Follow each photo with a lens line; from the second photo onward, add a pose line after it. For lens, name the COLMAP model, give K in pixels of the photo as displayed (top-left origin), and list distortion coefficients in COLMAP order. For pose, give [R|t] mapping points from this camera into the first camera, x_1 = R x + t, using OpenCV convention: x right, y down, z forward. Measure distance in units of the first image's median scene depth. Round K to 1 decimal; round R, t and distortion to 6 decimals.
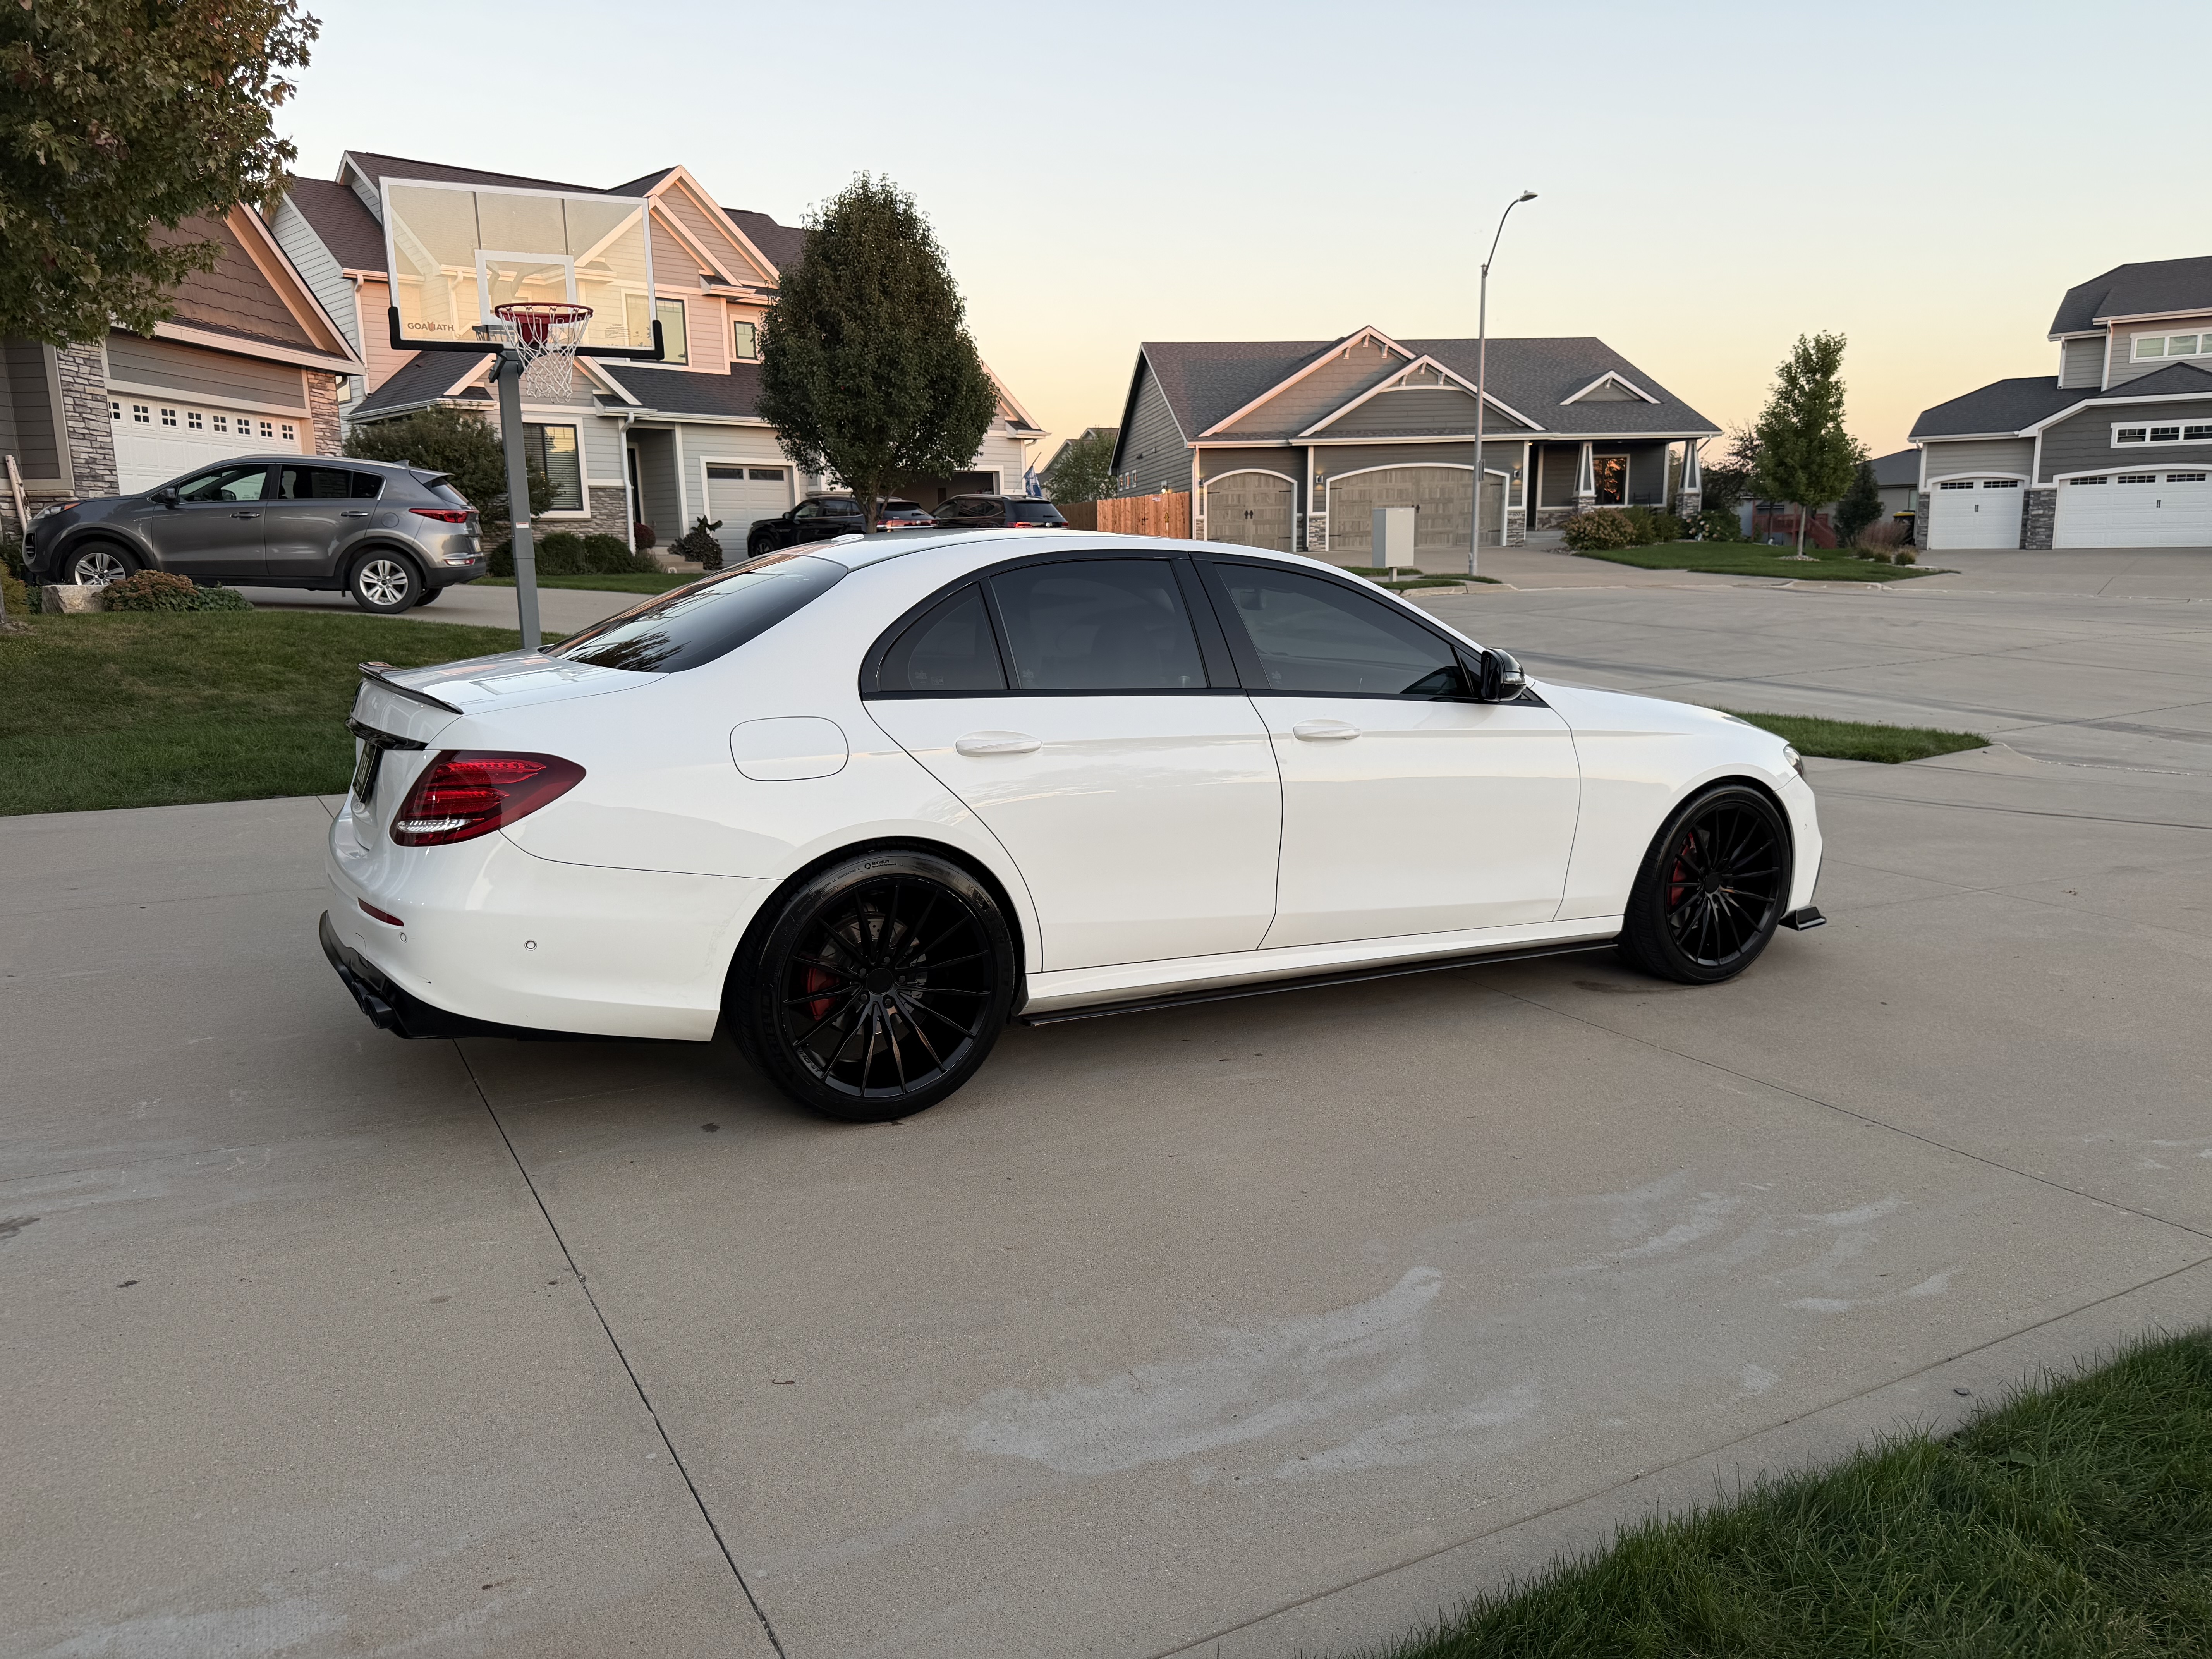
lens RADIAL K [[1500.1, 0, 1178.3], [0, 1500.1, 877.6], [0, 0, 1]] dist [0.037239, -0.048840]
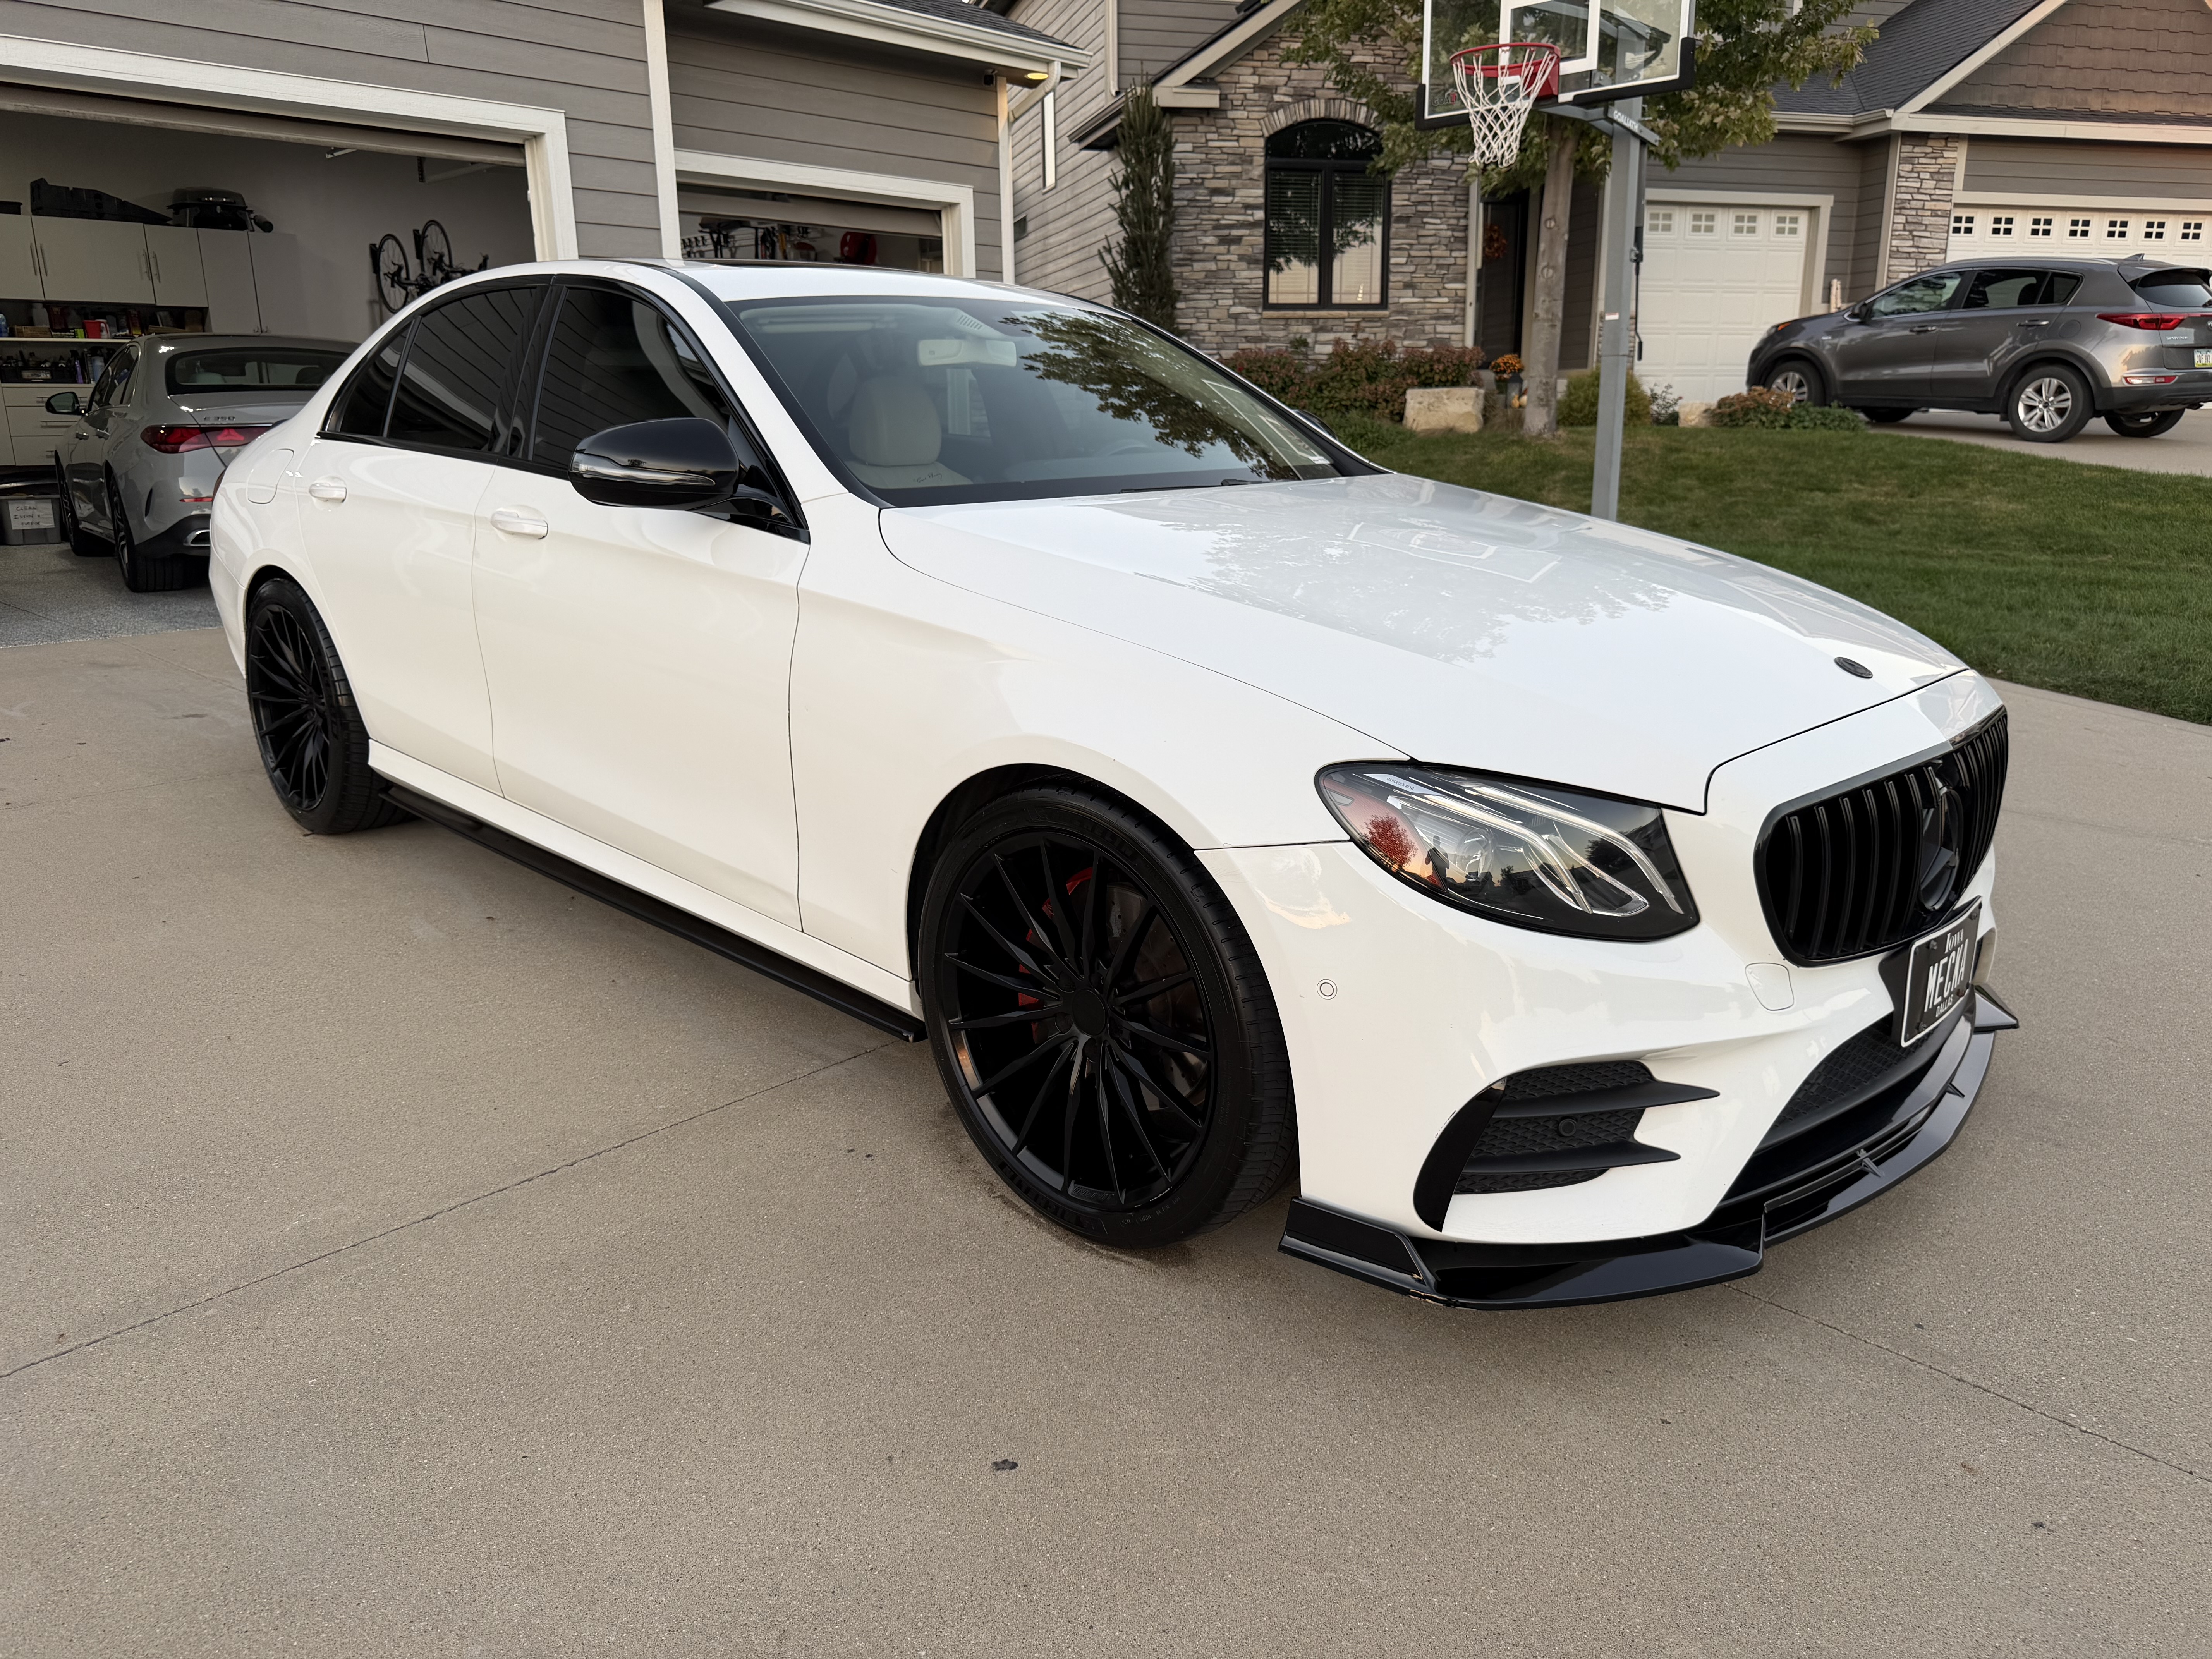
lens RADIAL K [[1610.9, 0, 1106.0], [0, 1610.9, 829.5], [0, 0, 1]] dist [0.036444, -0.044020]
pose [[0.267015, 0.244622, -0.932128, 0.138383], [-0.198180, 0.960511, 0.195301, -0.024289], [0.943095, 0.132581, 0.304950, 0.155101]]
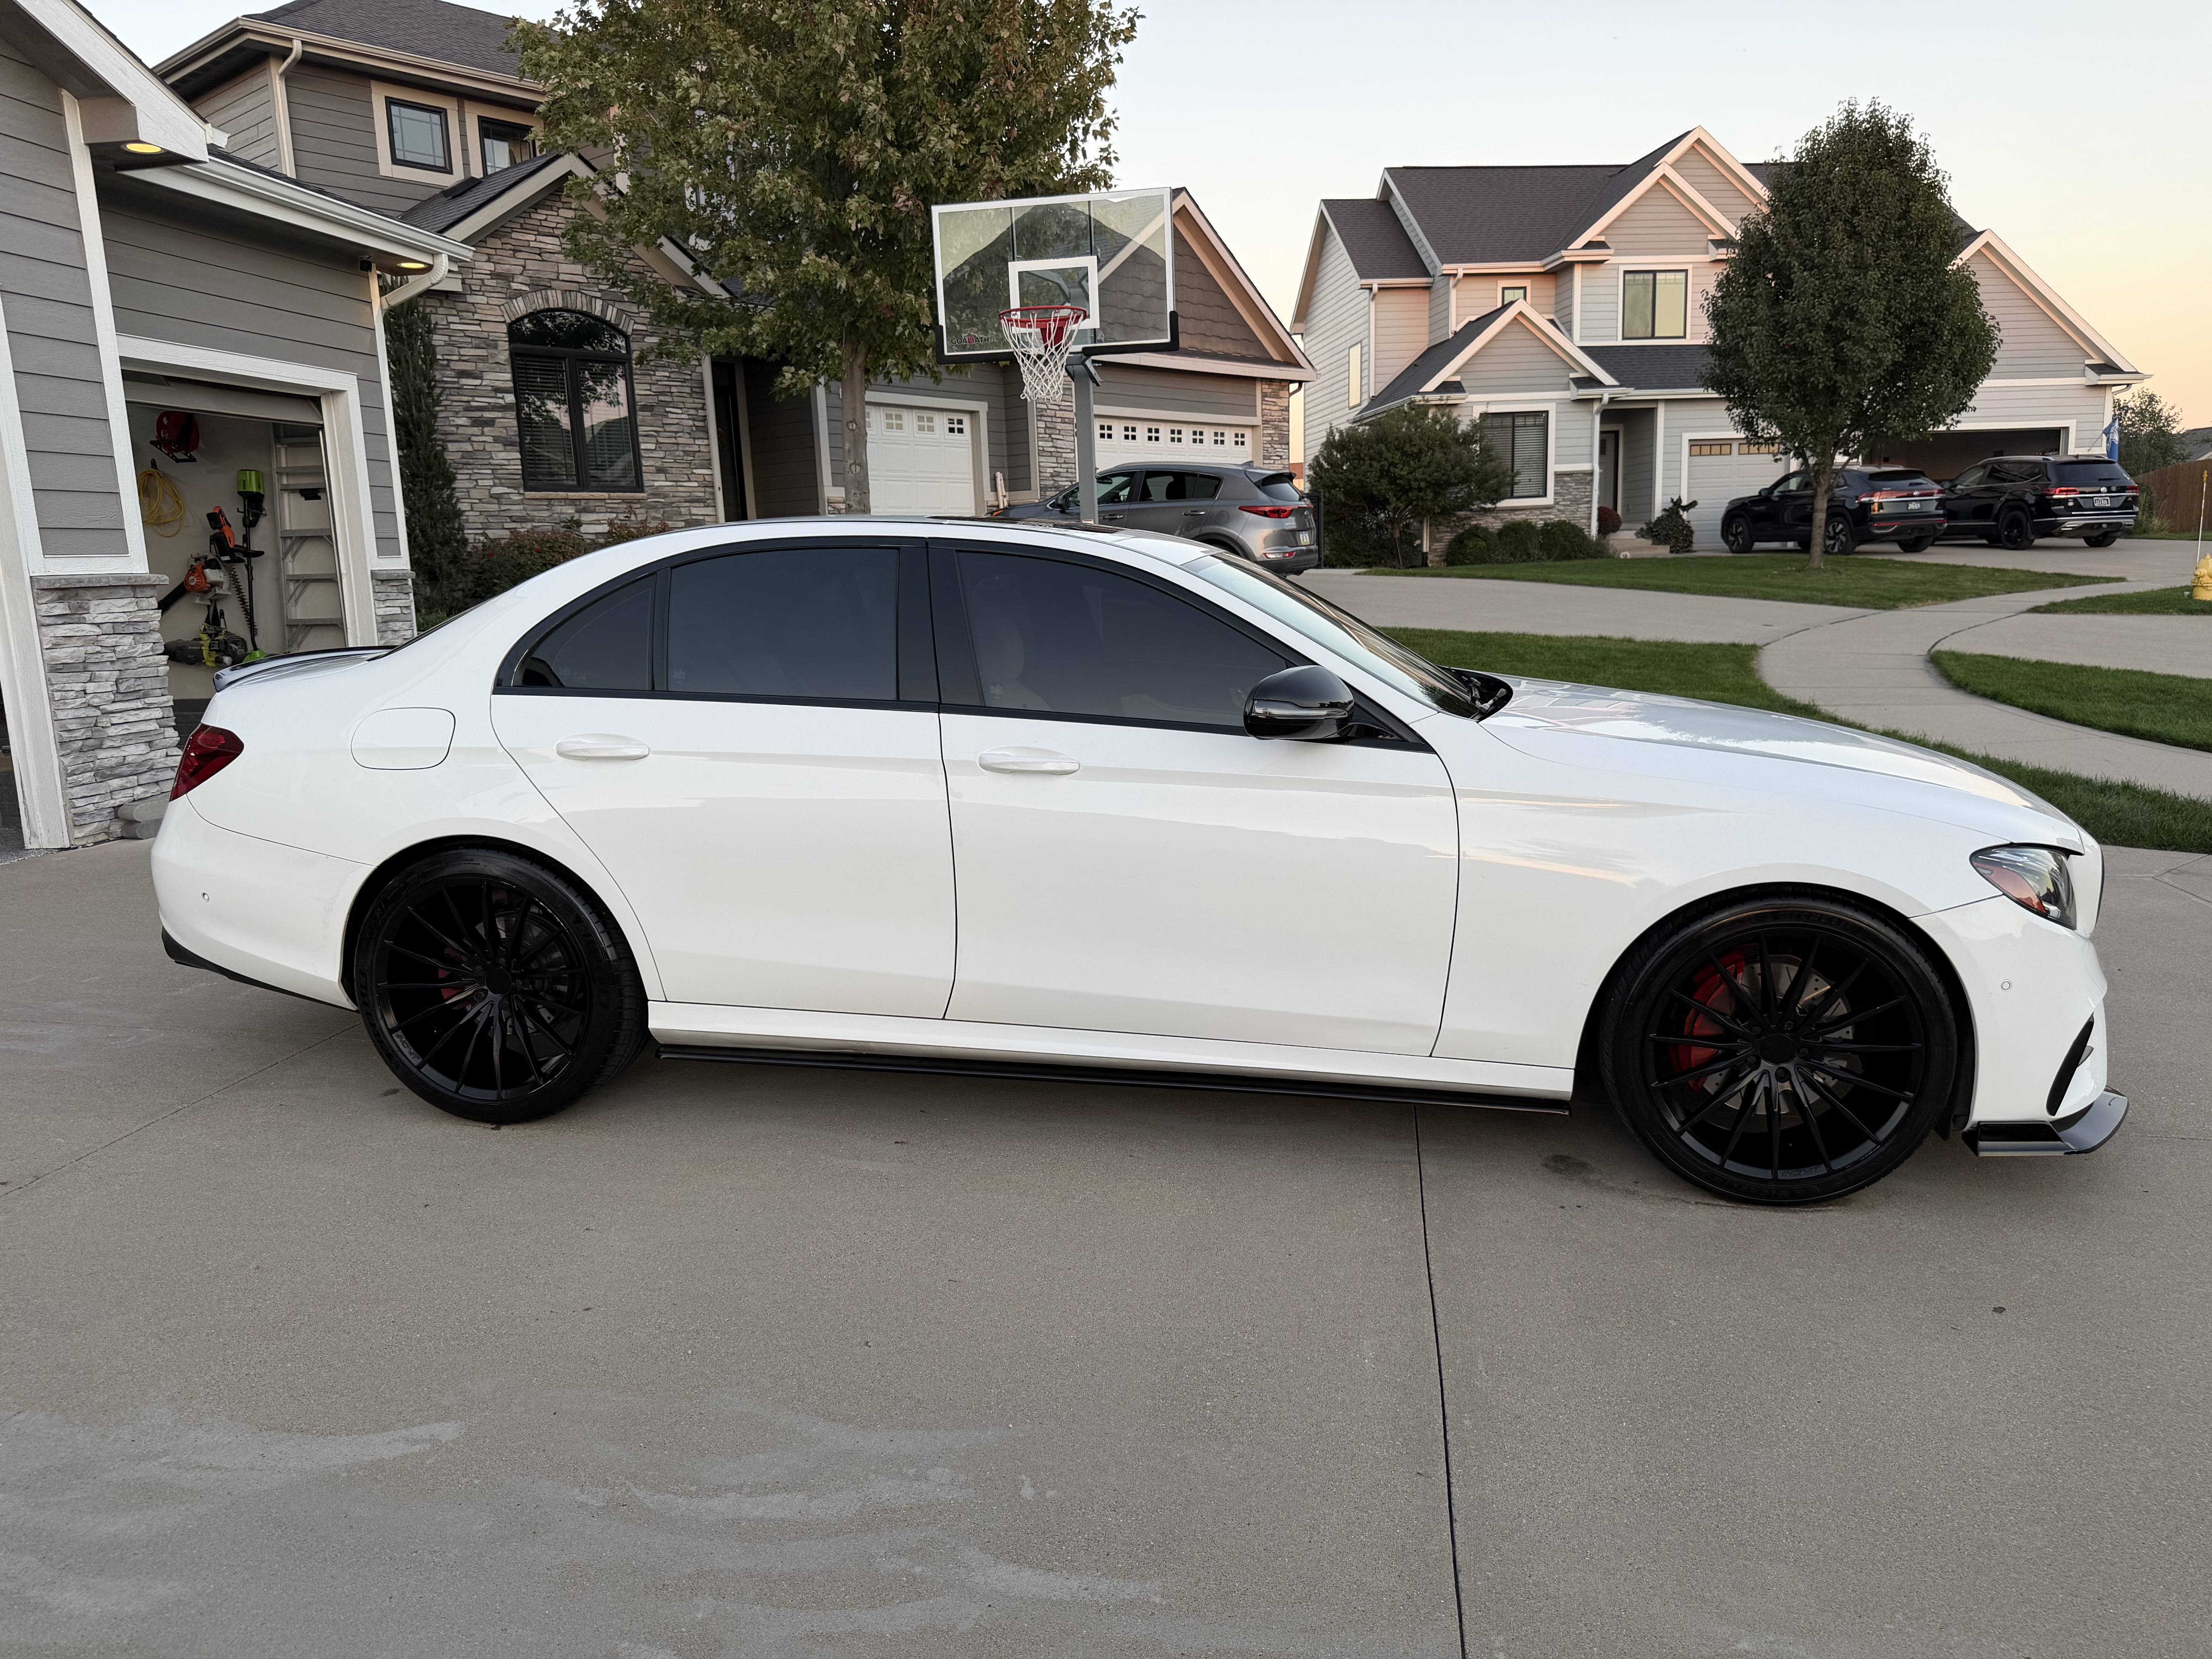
lens RADIAL K [[1579.9, 0, 1157.0], [0, 1579.9, 834.6], [0, 0, 1]] dist [0.072101, -0.126486]
pose [[0.775663, 0.094683, -0.624005, 0.101137], [-0.111320, 0.993707, 0.012404, -0.011476], [0.621253, 0.059843, 0.781322, 0.057186]]
